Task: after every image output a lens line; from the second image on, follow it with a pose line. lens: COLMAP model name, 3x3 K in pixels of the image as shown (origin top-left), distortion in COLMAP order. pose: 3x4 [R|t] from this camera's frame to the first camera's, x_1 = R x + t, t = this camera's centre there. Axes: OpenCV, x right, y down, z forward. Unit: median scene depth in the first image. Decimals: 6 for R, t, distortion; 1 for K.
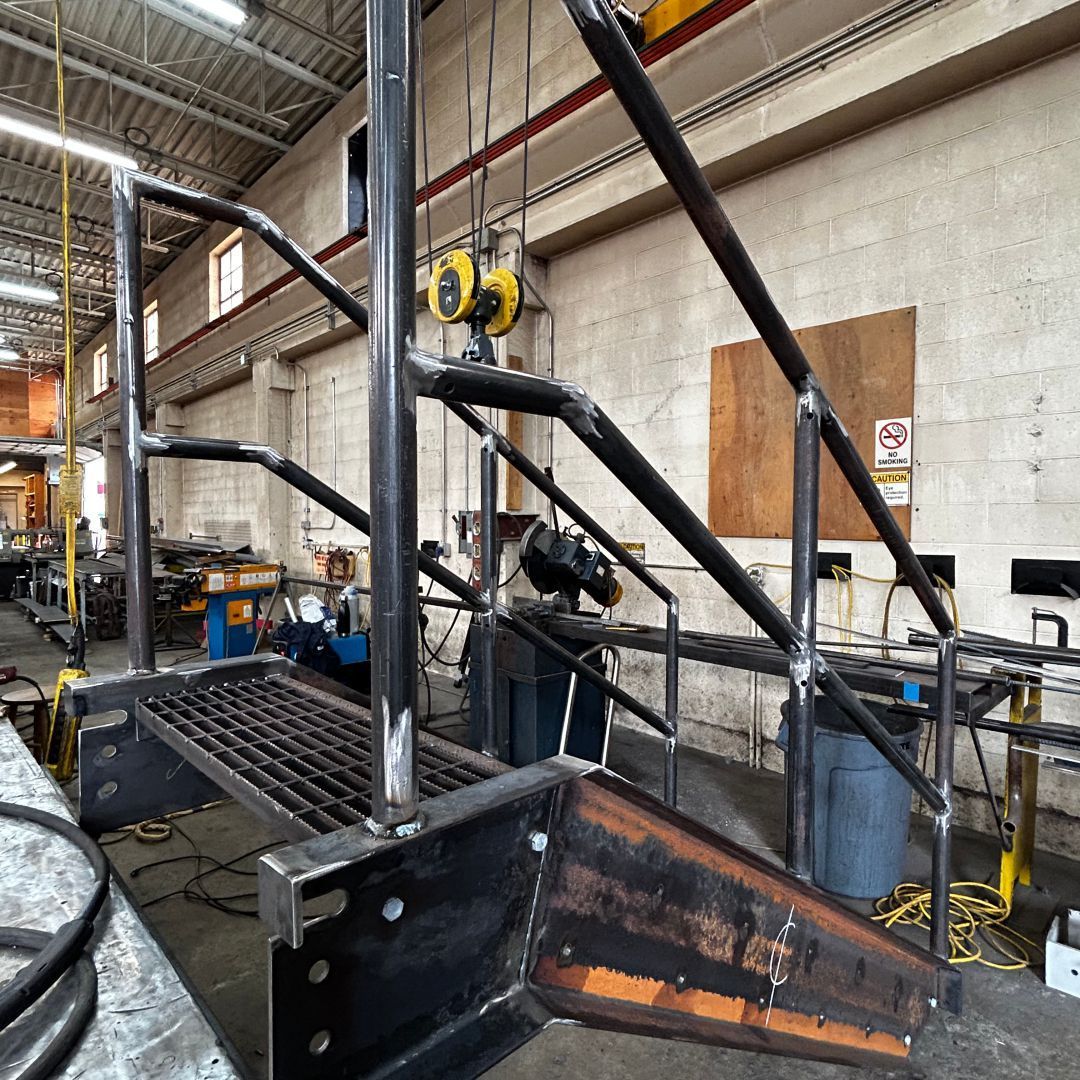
lens RADIAL K [[674.2, 0, 540.0], [0, 674.2, 540.0], [0, 0, 1]] dist [-0.002014, -0.003131]
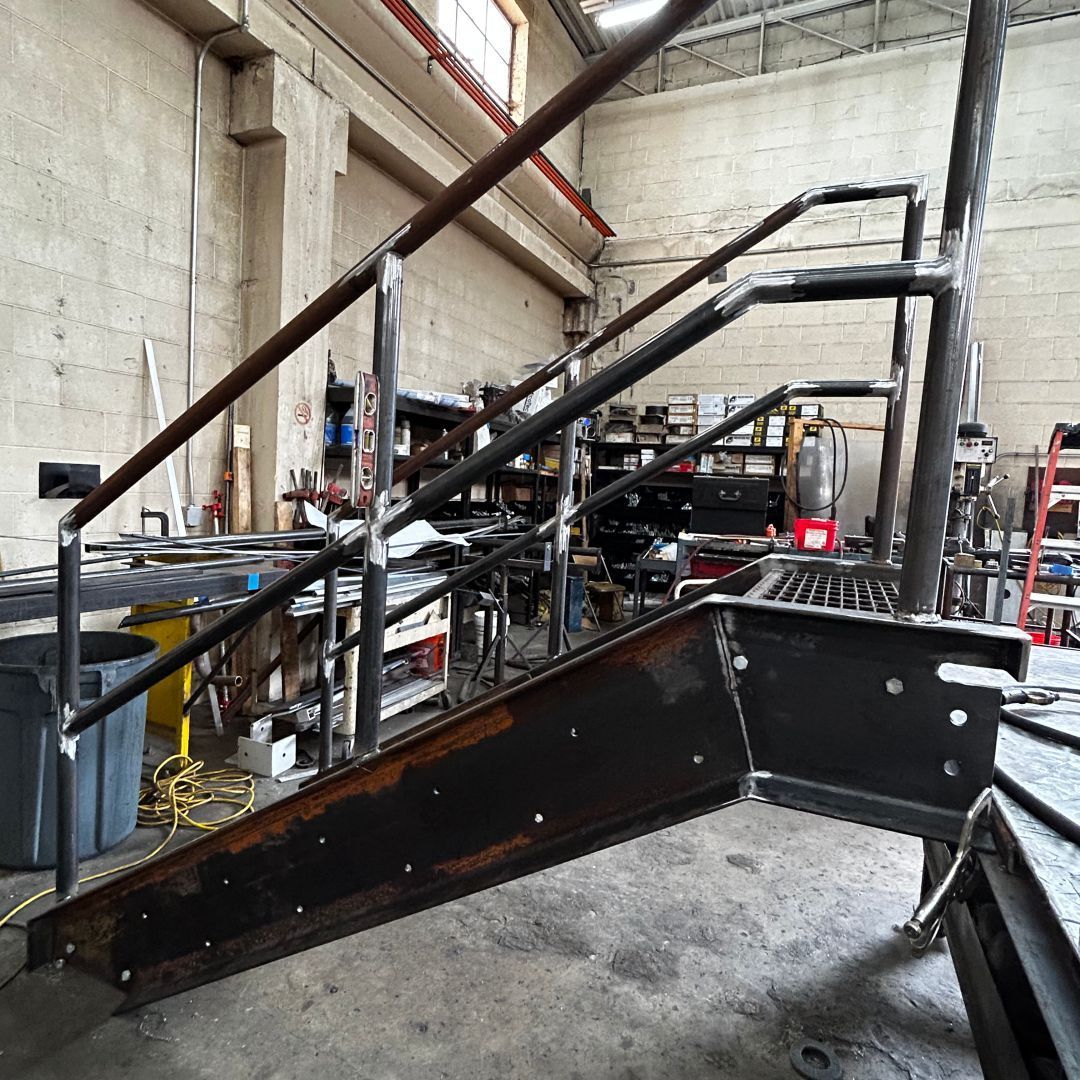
lens RADIAL K [[674.2, 0, 540.0], [0, 674.2, 540.0], [0, 0, 1]] dist [-0.002014, -0.003131]
pose [[-0.369813, -0.101145, 0.923584, -0.474585], [-0.035343, 0.994869, 0.094801, 0.022614], [-0.928434, 0.002417, -0.371490, 0.711265]]
